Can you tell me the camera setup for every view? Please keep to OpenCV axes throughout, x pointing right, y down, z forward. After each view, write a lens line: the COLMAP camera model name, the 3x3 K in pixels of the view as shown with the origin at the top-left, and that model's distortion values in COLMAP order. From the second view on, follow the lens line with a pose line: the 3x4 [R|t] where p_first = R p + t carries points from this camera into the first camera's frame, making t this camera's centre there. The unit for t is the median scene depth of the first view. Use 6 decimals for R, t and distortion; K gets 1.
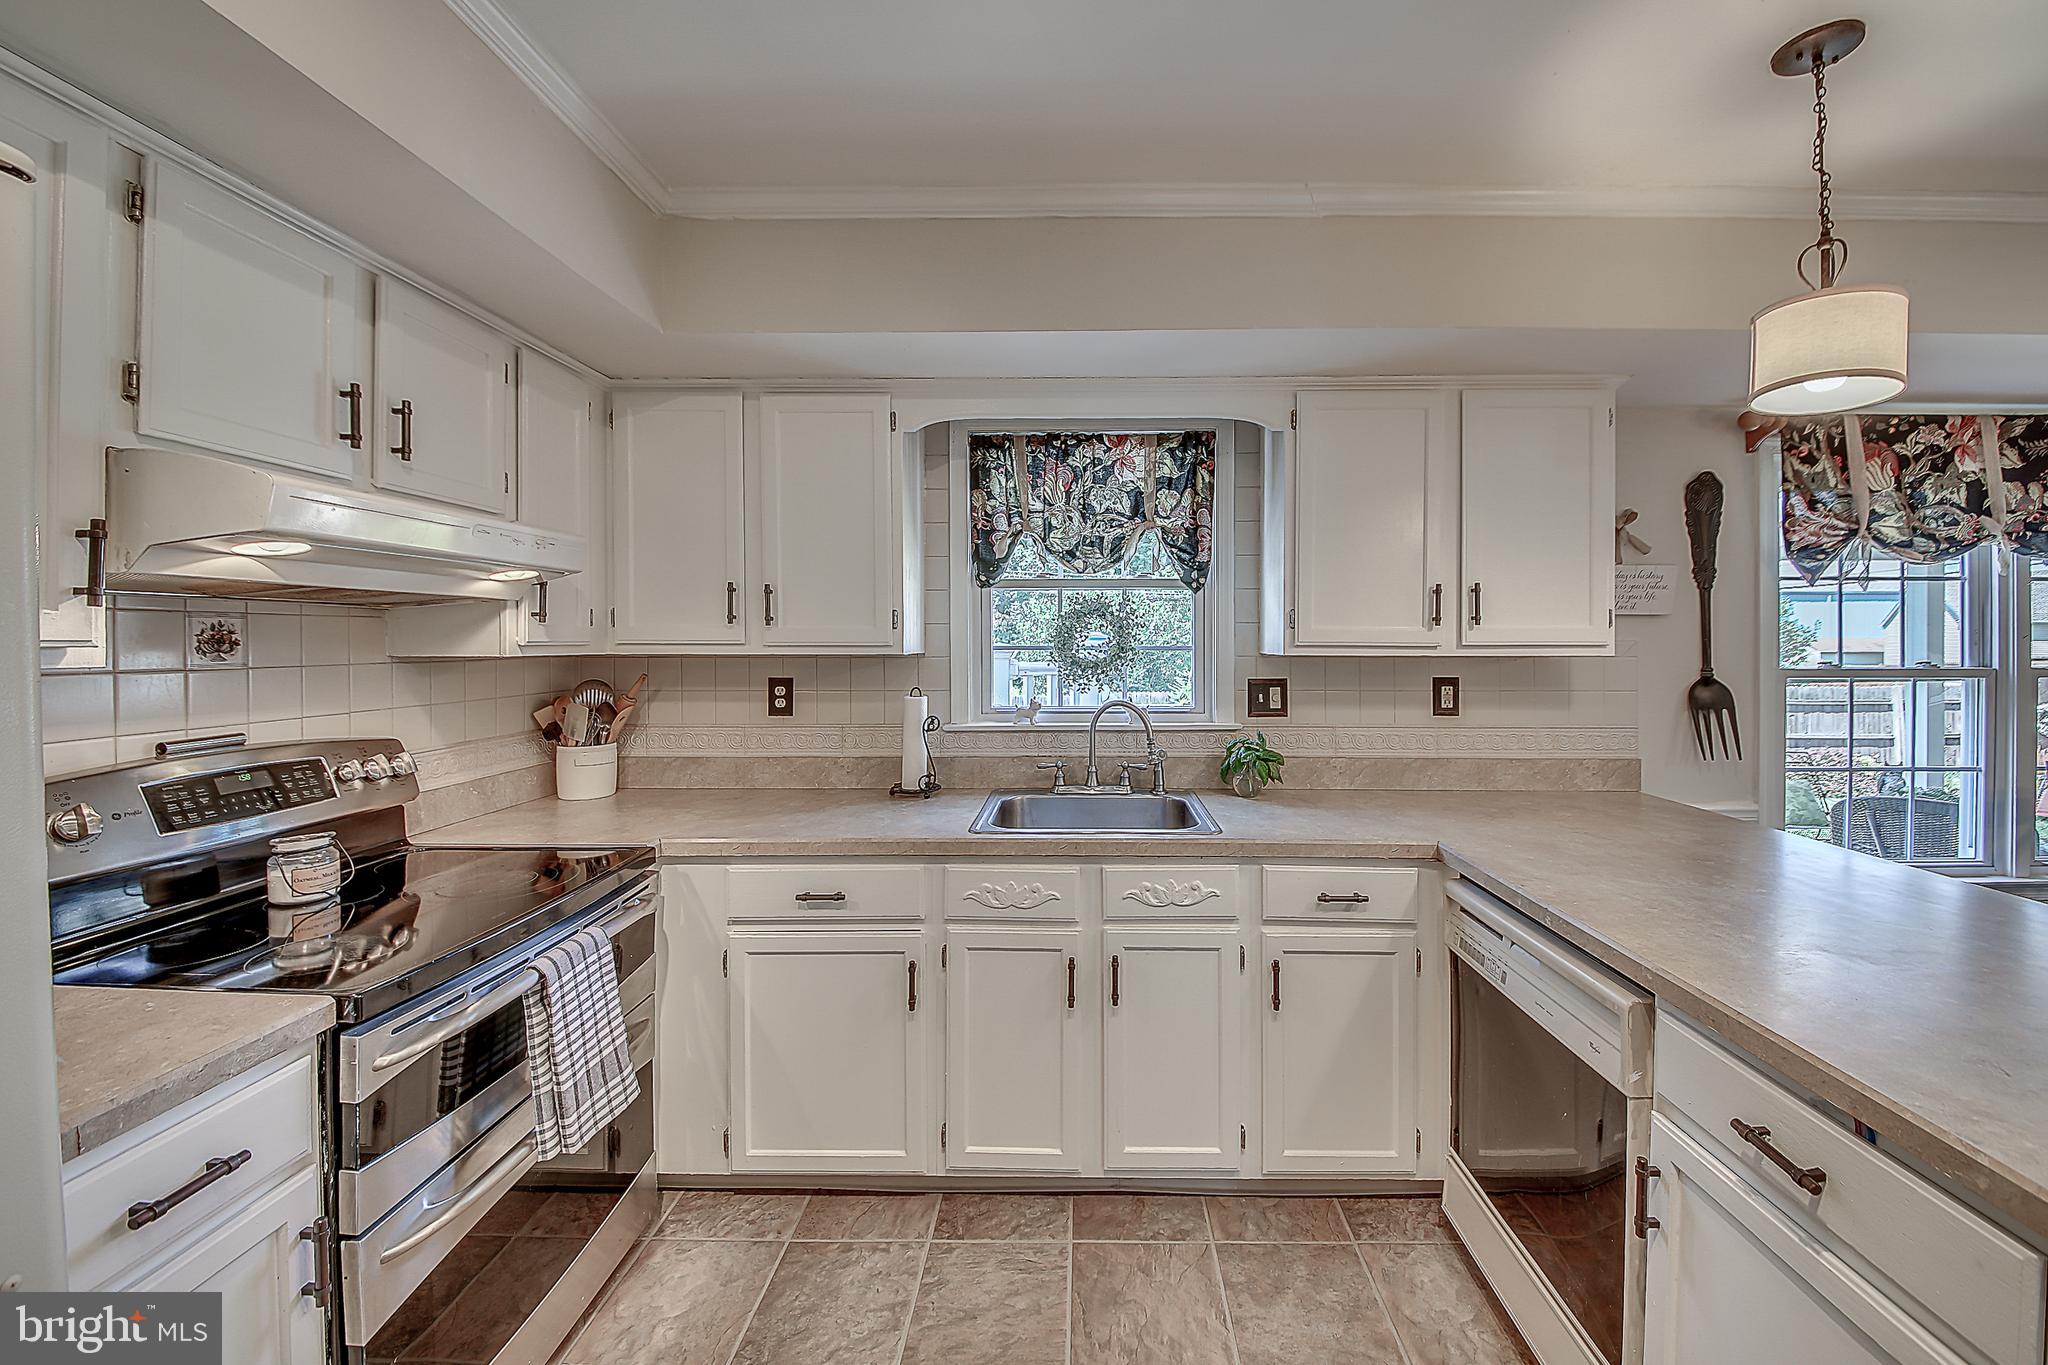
lens RADIAL K [[941.1, 0, 1023.6], [0, 941.1, 644.7], [0, 0, 1]] dist [0.043534, -0.038005]
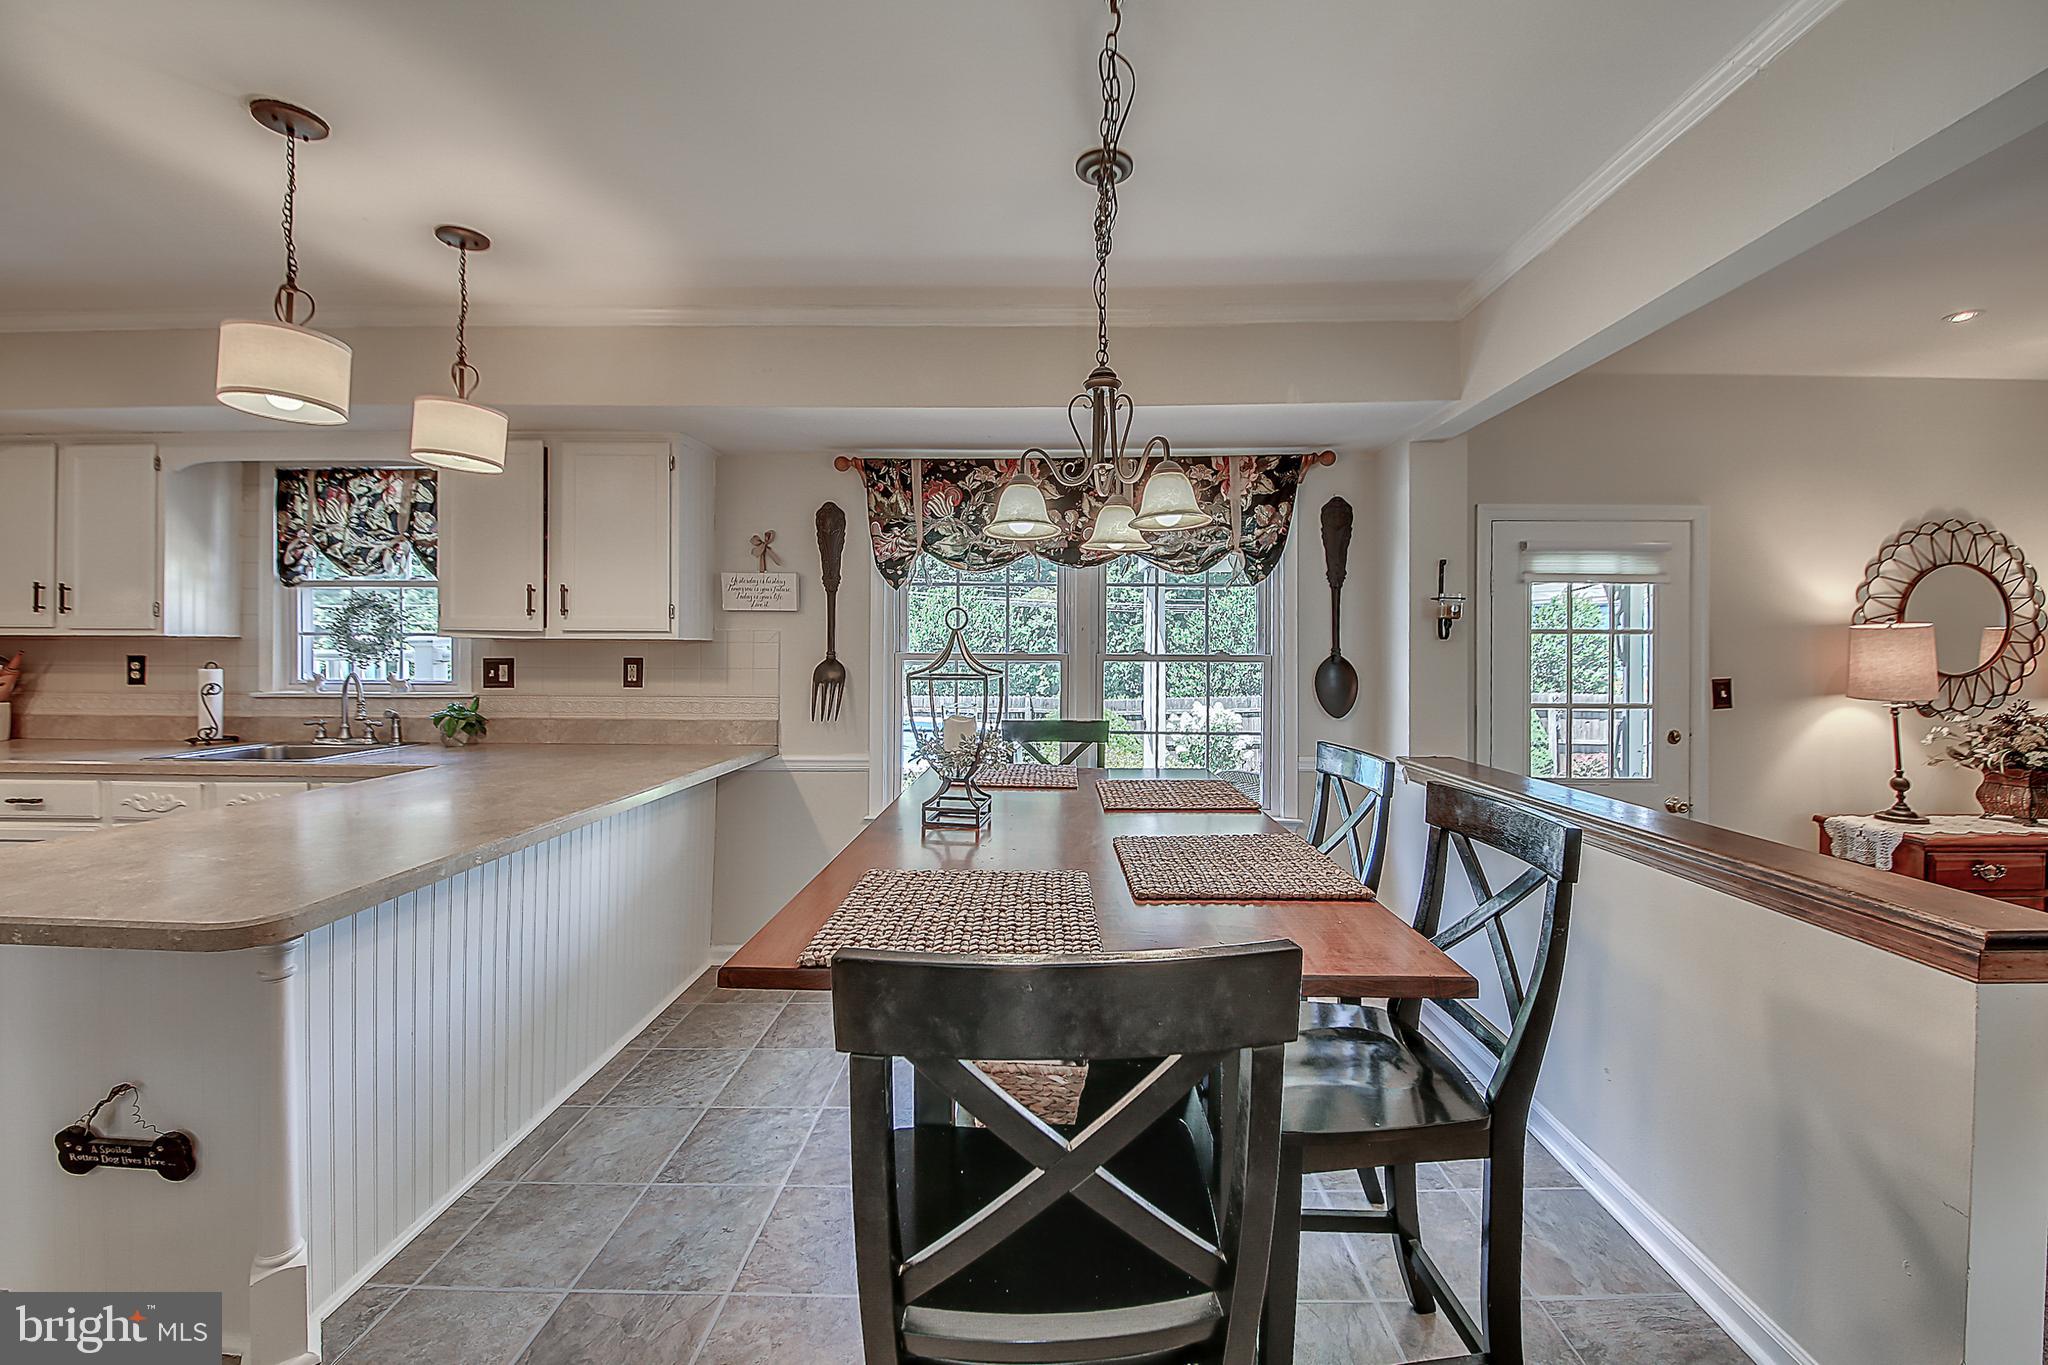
lens RADIAL K [[760.2, 0, 999.6], [0, 760.2, 637.8], [0, 0, 1]] dist [0.023770, -0.016601]
pose [[0.999967, 0.005412, -0.006117, 0.954324], [-0.005376, 0.999969, 0.005813, -0.002066], [0.006148, -0.005780, 0.999964, -0.048584]]
